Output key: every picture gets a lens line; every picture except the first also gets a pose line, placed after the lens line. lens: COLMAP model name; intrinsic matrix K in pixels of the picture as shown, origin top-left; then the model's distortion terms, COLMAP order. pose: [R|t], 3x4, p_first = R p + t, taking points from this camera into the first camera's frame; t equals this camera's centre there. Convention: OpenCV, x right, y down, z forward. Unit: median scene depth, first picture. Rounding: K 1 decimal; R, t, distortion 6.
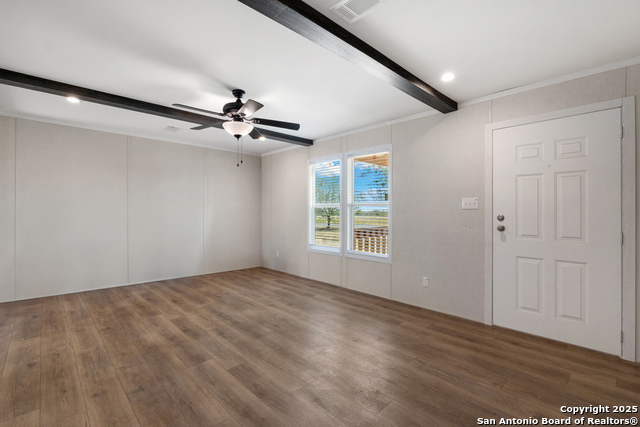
lens RADIAL K [[286.8, 0, 319.7], [0, 286.8, 210.2], [0, 0, 1]] dist [-0.001690, -0.000211]
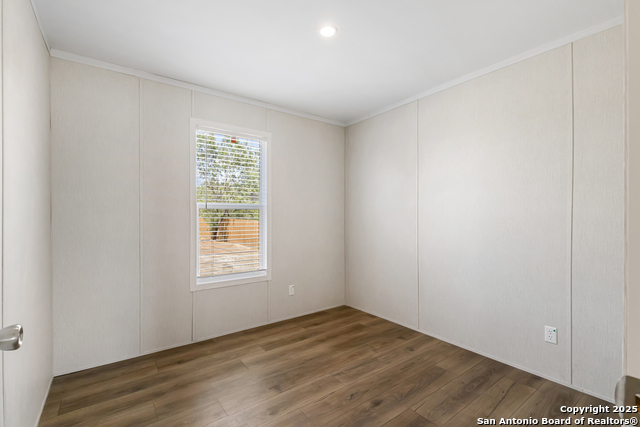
lens RADIAL K [[288.2, 0, 320.0], [0, 288.2, 213.5], [0, 0, 1]] dist [-0.002285, -0.000476]
pose [[0.128328, 0.001849, 0.991730, -0.780031], [-0.002404, 0.999996, -0.001554, -0.001468], [-0.991729, -0.002185, 0.128332, 1.047240]]
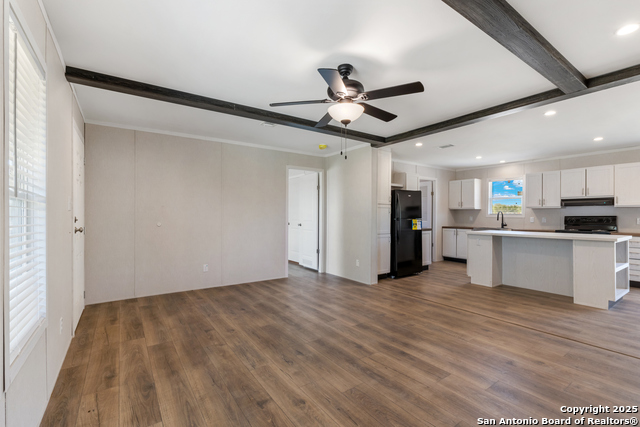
lens RADIAL K [[288.2, 0, 320.0], [0, 288.2, 213.5], [0, 0, 1]] dist [-0.002285, -0.000476]
pose [[-0.987251, -0.003533, 0.159129, -0.341370], [-0.004683, 0.999966, -0.006854, 0.008331], [-0.159099, -0.007512, -0.987234, 1.816475]]
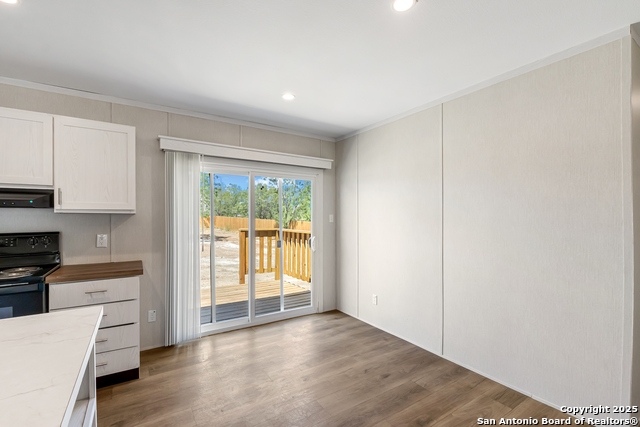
lens RADIAL K [[286.7, 0, 318.6], [0, 286.7, 216.8], [0, 0, 1]] dist [-0.000581, -0.000134]
pose [[-0.194183, -0.001381, -0.980964, -1.204573], [0.001694, 0.999997, -0.001743, -0.036526], [0.980964, -0.002000, -0.194180, 0.665122]]
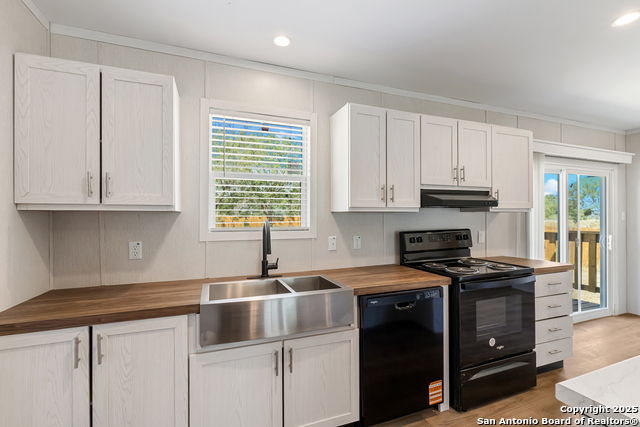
lens RADIAL K [[288.2, 0, 320.0], [0, 288.2, 213.5], [0, 0, 1]] dist [-0.002285, -0.000476]
pose [[-0.392005, -0.005911, -0.919944, -0.837908], [0.006520, 0.999936, -0.009203, -0.039252], [0.919940, -0.009606, -0.391942, -0.277227]]
